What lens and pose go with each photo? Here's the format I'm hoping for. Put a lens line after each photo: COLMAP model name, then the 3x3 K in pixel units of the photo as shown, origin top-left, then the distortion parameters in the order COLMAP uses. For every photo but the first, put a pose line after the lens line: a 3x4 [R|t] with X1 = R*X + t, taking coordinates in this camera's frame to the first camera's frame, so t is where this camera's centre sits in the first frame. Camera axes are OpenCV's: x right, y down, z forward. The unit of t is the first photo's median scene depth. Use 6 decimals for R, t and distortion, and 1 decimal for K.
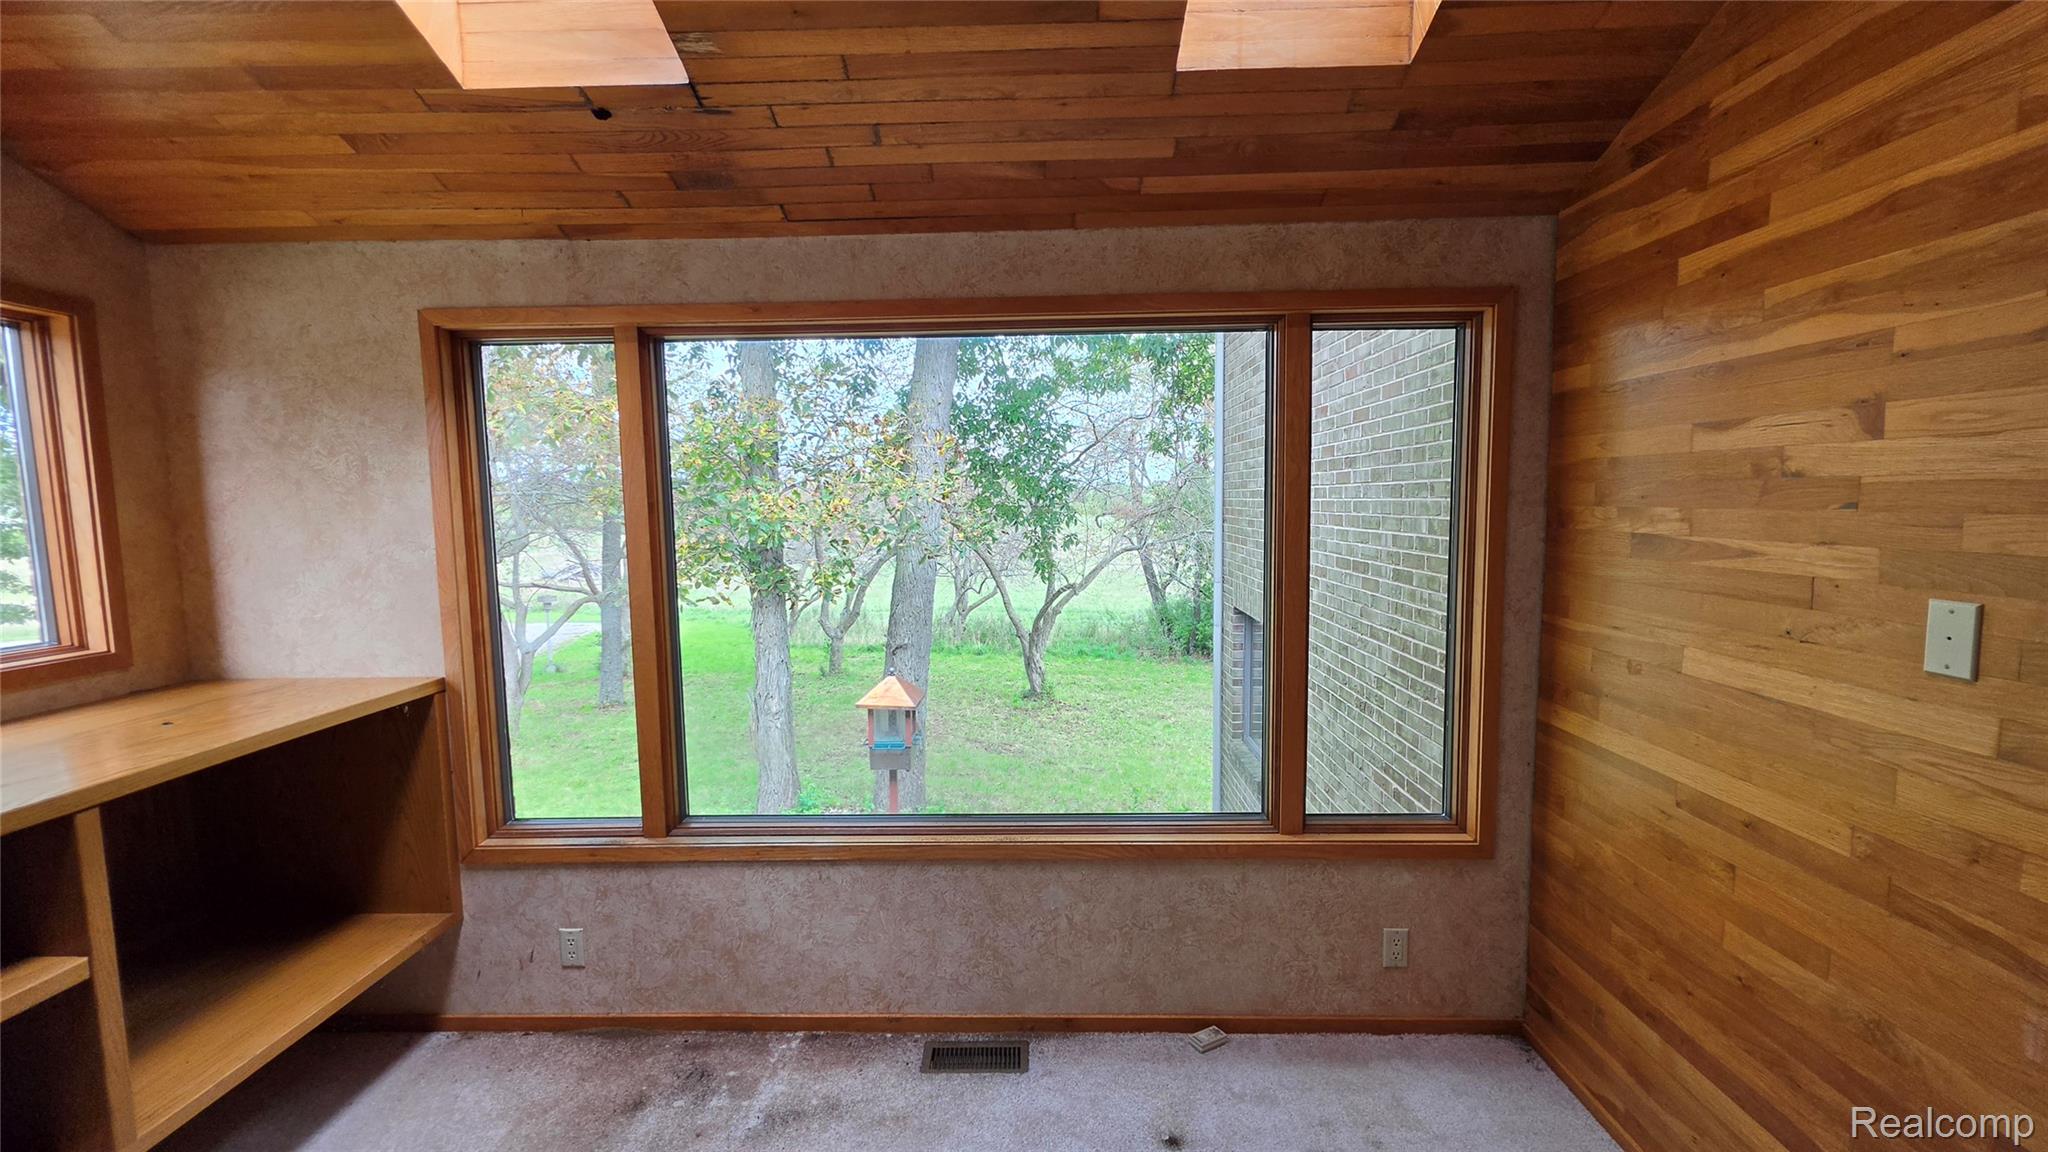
lens RADIAL K [[815.6, 0, 1026.7], [0, 815.6, 578.9], [0, 0, 1]] dist [-0.002619, -0.000155]
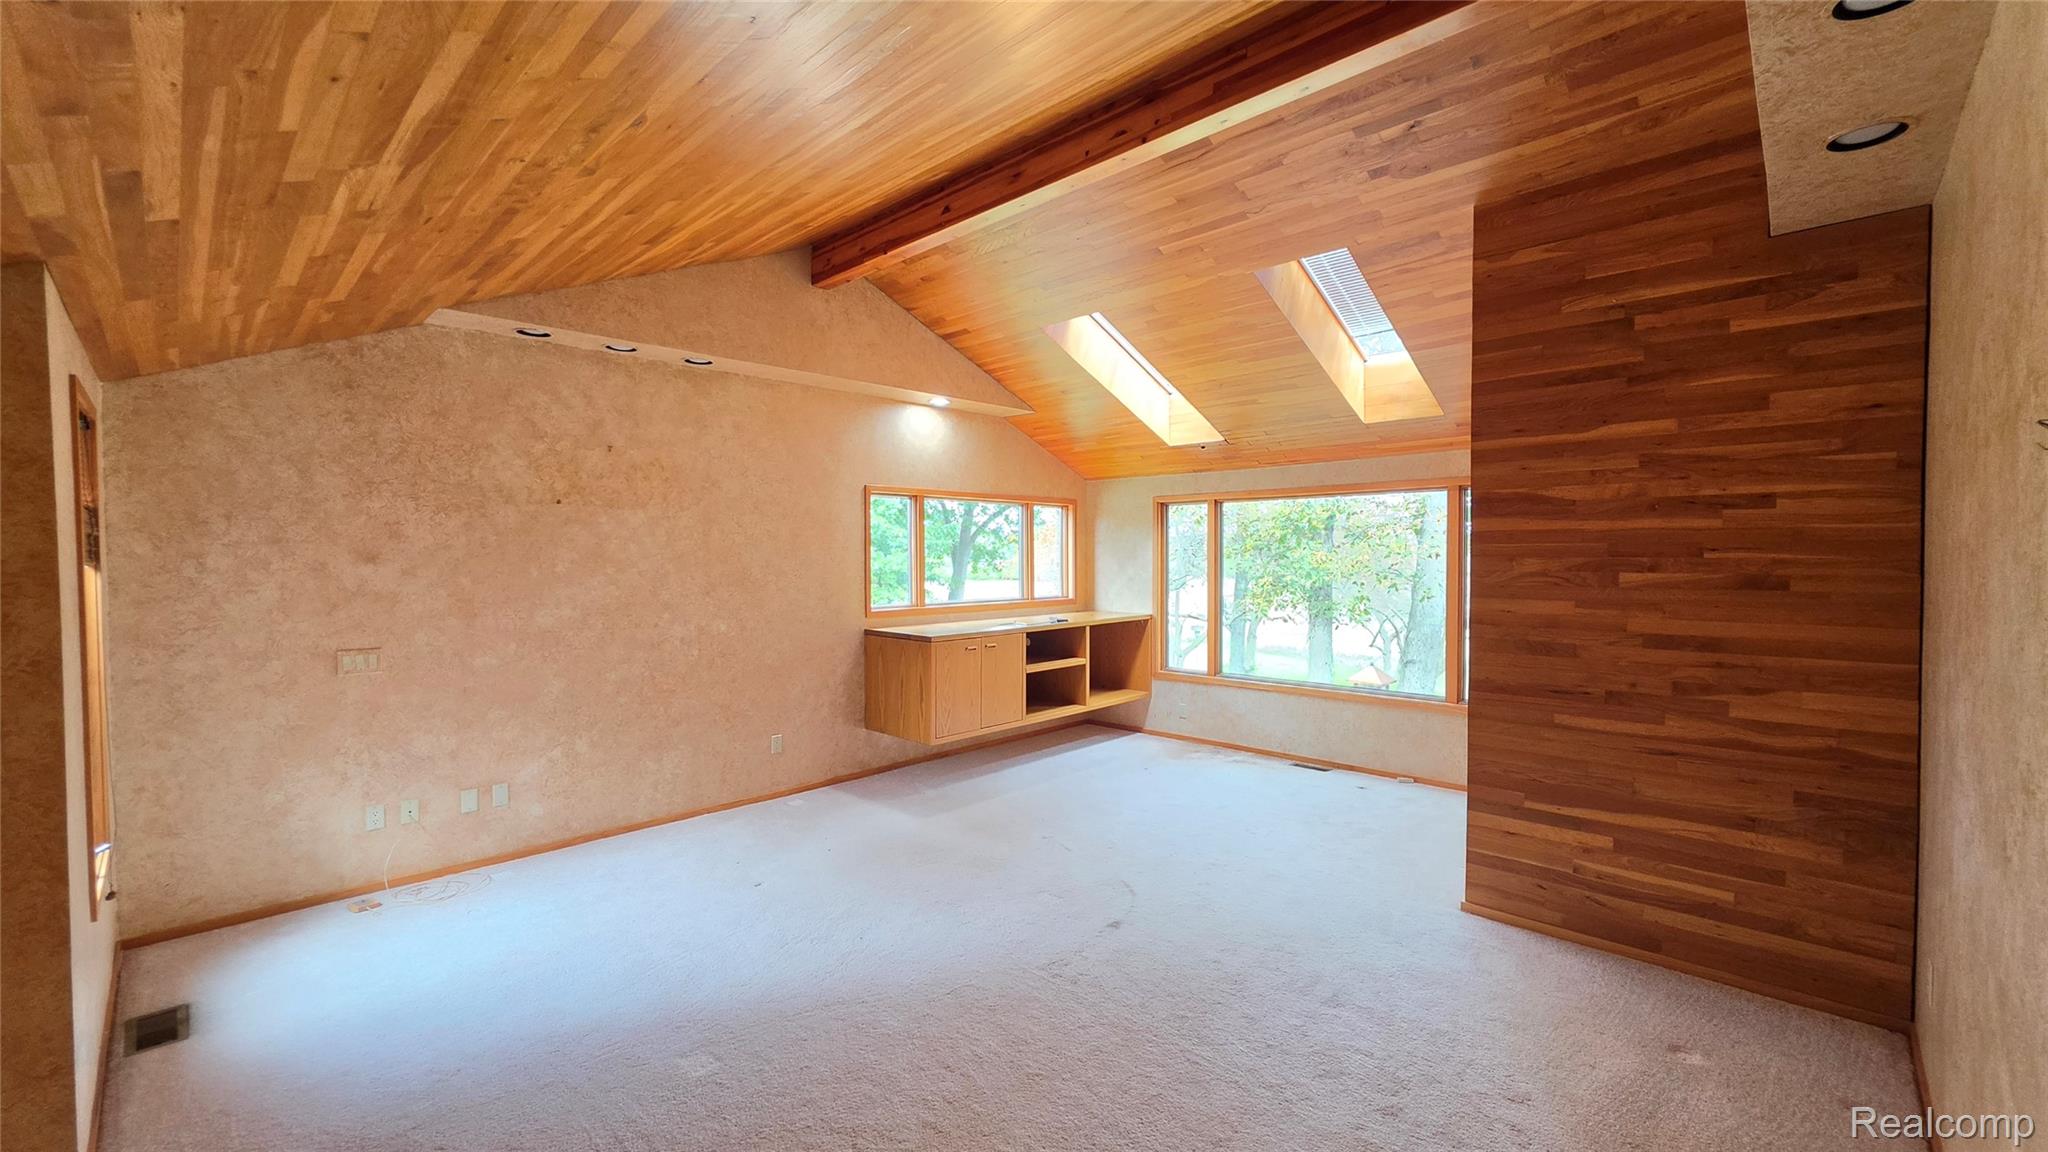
lens RADIAL K [[815.6, 0, 1024.2], [0, 815.6, 581.6], [0, 0, 1]] dist [-0.002619, -0.000155]
pose [[0.730685, 0.028495, -0.682120, 1.011637], [-0.070353, 0.996952, -0.033716, 0.135097], [0.679081, 0.072625, 0.730462, -1.558683]]
